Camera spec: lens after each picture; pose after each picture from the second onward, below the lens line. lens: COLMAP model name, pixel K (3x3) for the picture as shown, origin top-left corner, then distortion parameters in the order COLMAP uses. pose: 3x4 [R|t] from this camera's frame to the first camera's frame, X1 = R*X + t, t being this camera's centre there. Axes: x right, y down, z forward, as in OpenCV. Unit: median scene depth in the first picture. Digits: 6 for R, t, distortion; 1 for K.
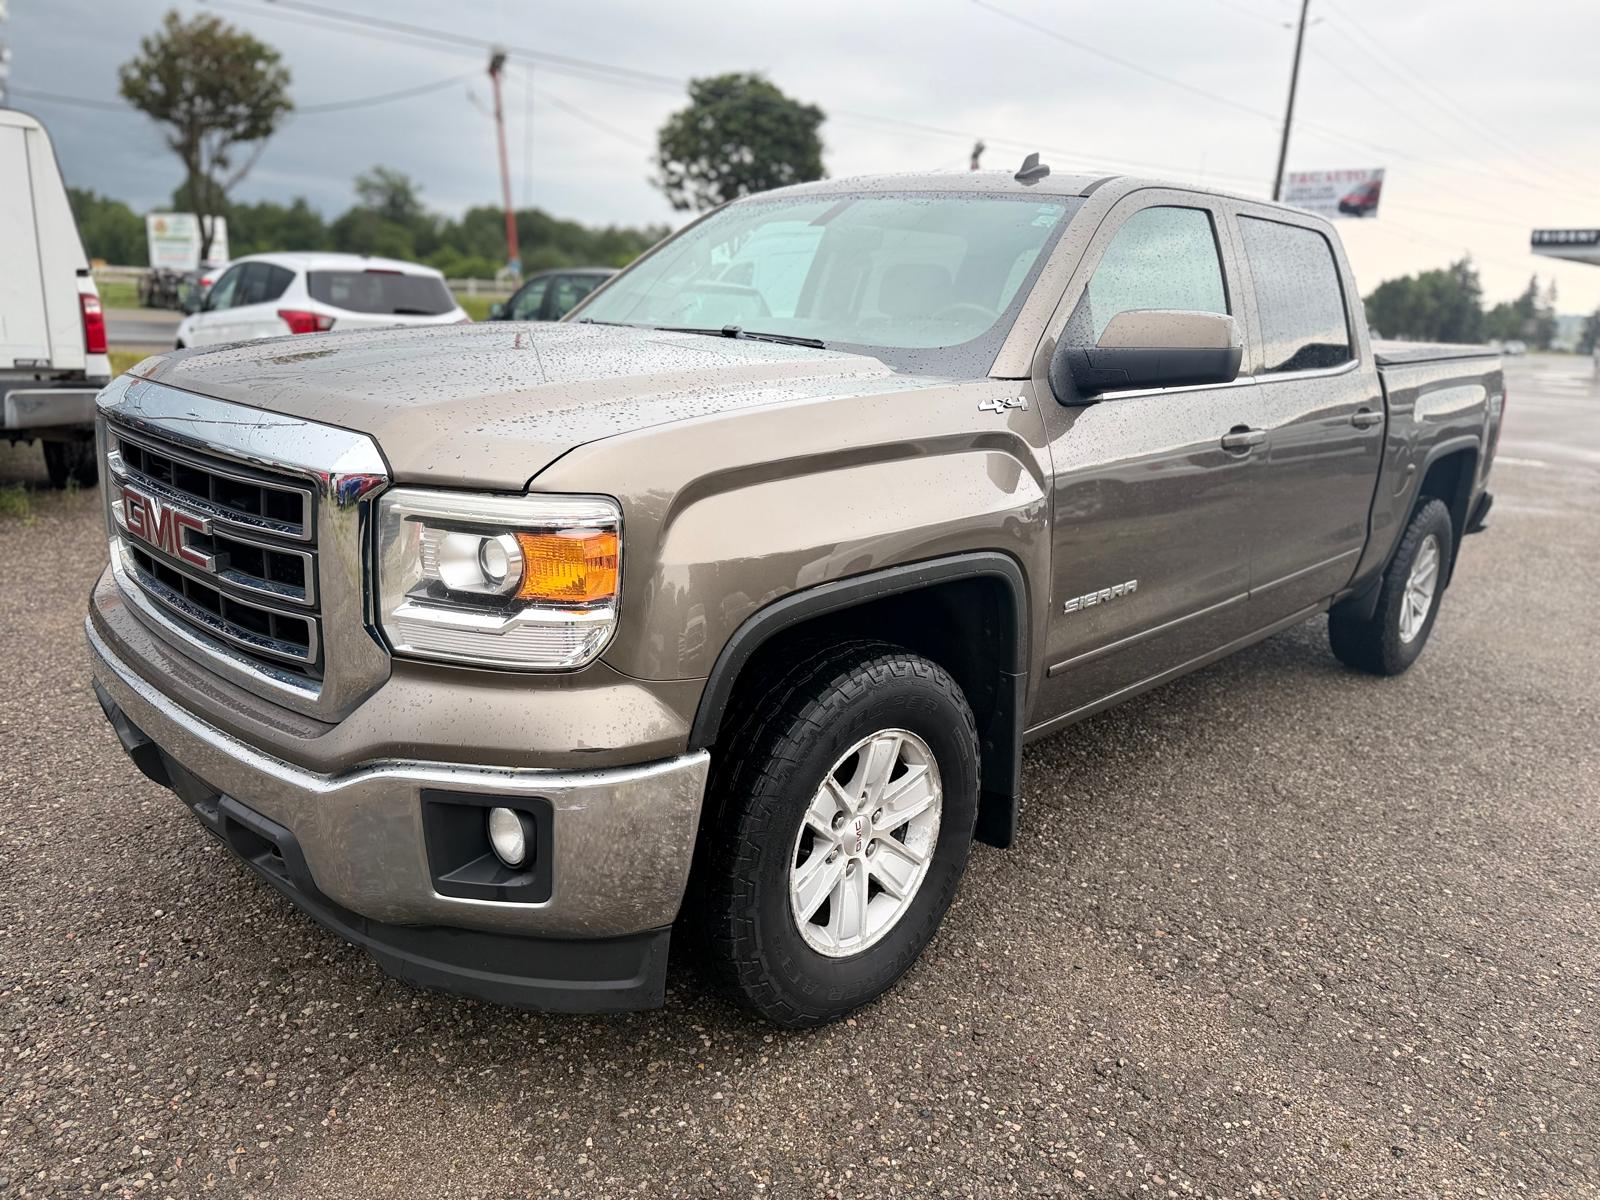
lens RADIAL K [[1131.9, 0, 805.1], [0, 1131.9, 607.1], [0, 0, 1]] dist [-0.008659, -0.007145]
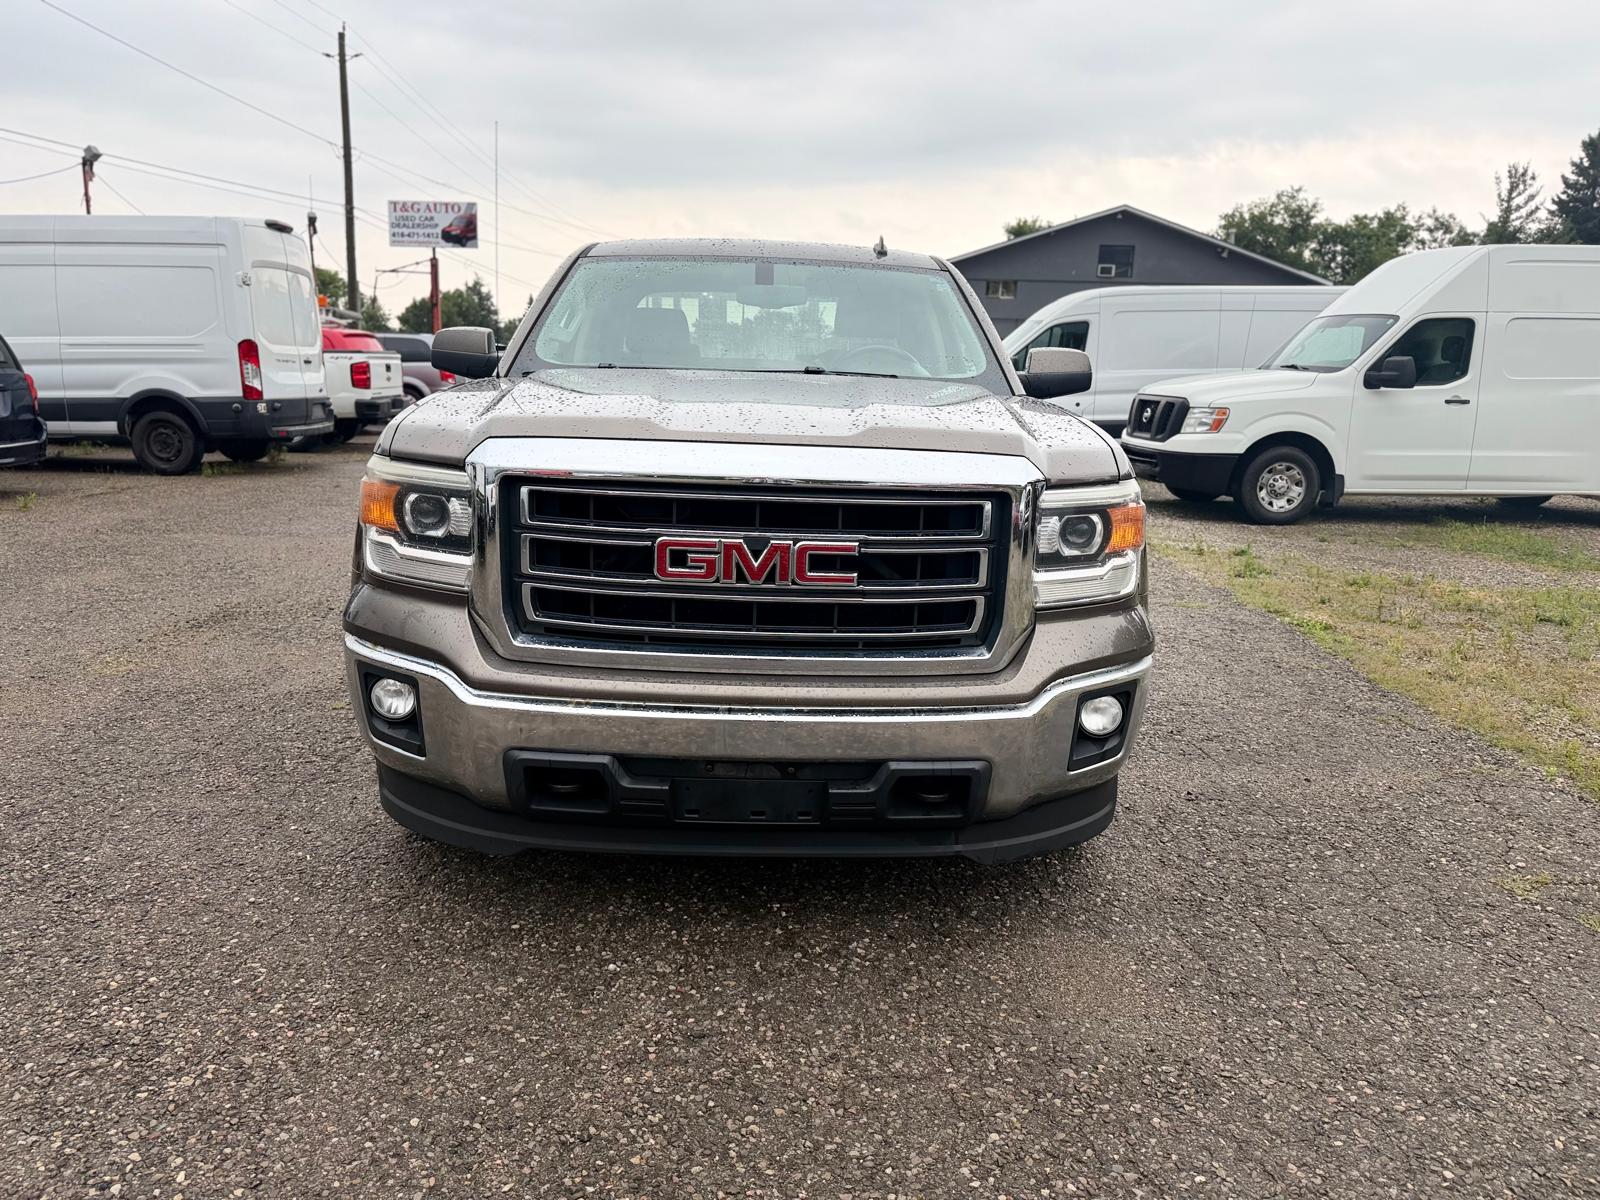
lens RADIAL K [[1144.9, 0, 755.6], [0, 1144.9, 602.4], [0, 0, 1]] dist [-0.003546, -0.005100]
pose [[0.703547, -0.167484, 0.690630, -0.952327], [0.181085, 0.982002, 0.053673, -0.063033], [-0.687190, 0.087302, 0.721213, 0.131404]]
